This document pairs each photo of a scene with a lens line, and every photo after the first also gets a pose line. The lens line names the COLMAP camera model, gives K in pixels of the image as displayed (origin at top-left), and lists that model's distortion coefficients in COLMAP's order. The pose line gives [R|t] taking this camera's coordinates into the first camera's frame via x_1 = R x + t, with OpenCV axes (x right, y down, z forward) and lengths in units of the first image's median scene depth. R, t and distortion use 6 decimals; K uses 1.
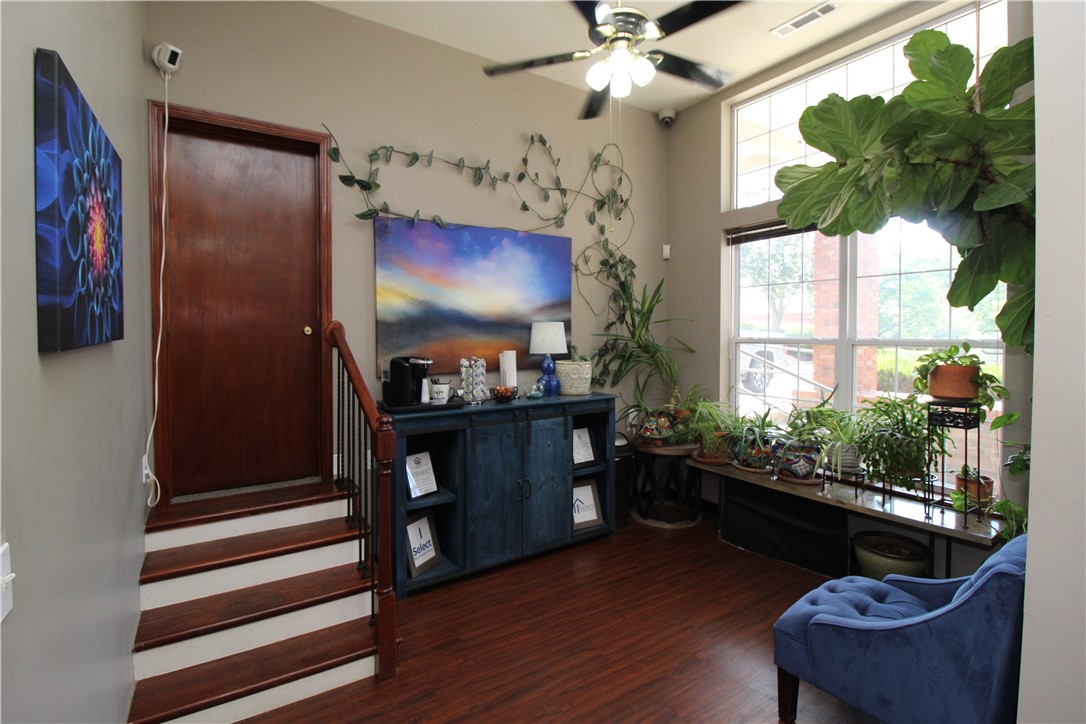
lens RADIAL K [[503.6, 0, 543.3], [0, 503.6, 344.0], [0, 0, 1]] dist [-0.000119, -0.013619]
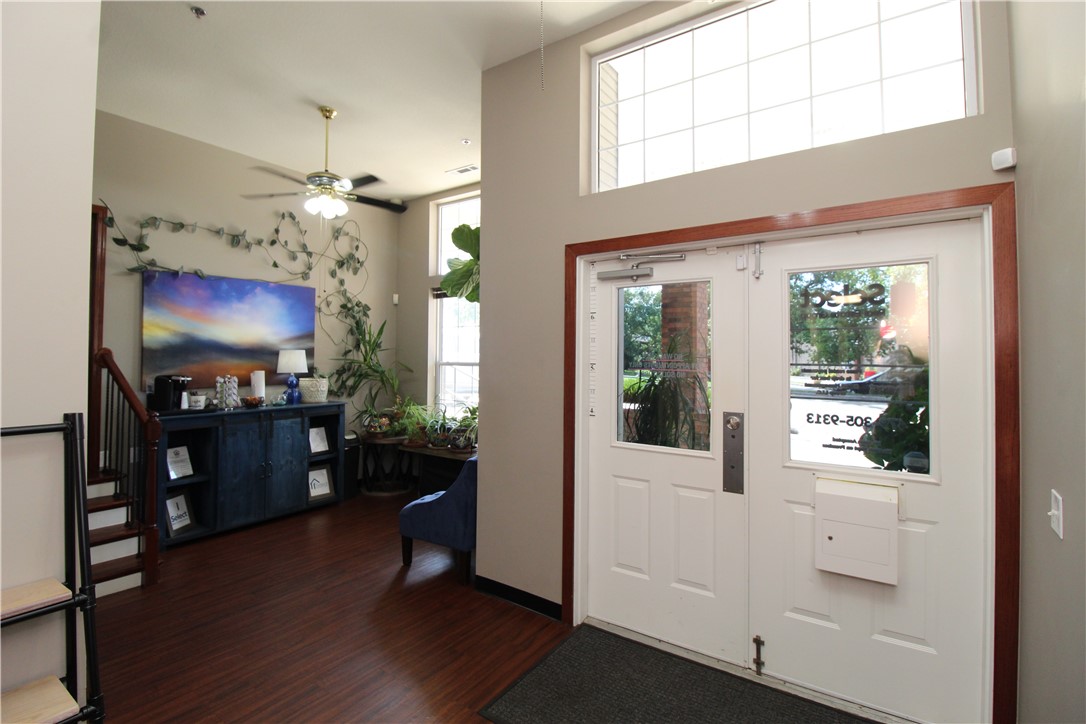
lens RADIAL K [[501.2, 0, 545.4], [0, 501.2, 345.1], [0, 0, 1]] dist [0.000004, -0.014143]
pose [[0.922796, 0.015902, 0.384960, 0.132509], [0.000544, 0.999093, -0.042574, 0.002126], [-0.385287, 0.039496, 0.921951, -0.576170]]
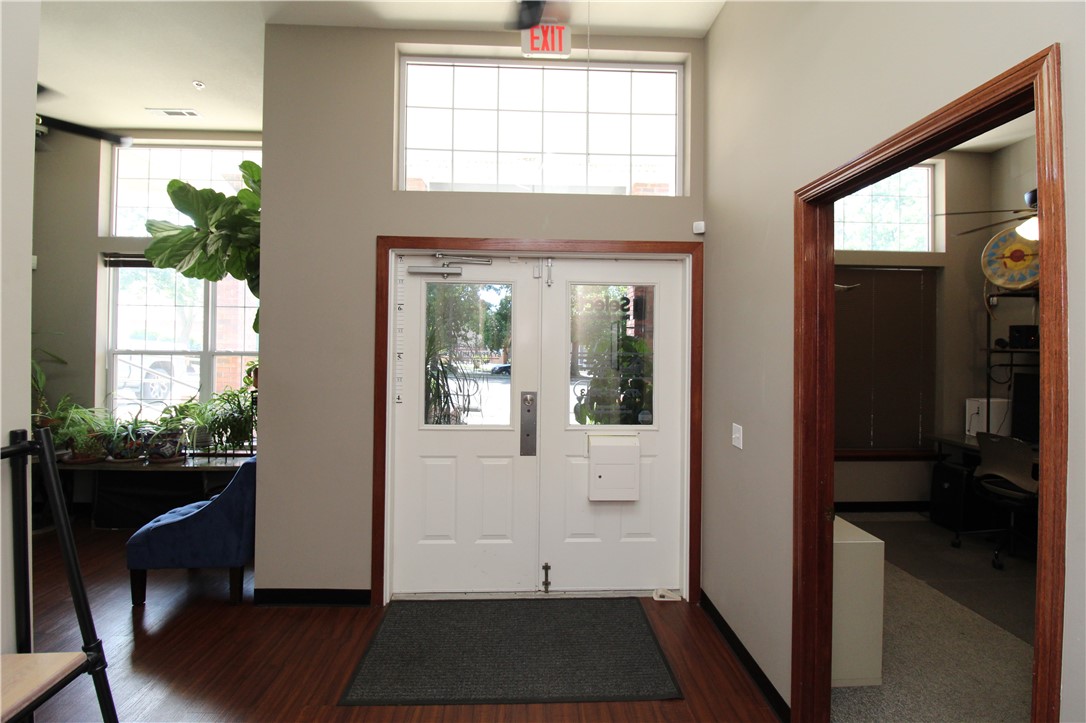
lens RADIAL K [[503.6, 0, 543.3], [0, 503.6, 343.5], [0, 0, 1]] dist [-0.000119, -0.013619]
pose [[0.505724, 0.011275, 0.862622, -0.117477], [0.005471, 0.999853, -0.016277, -0.003686], [-0.862678, 0.012951, 0.505588, -0.489318]]
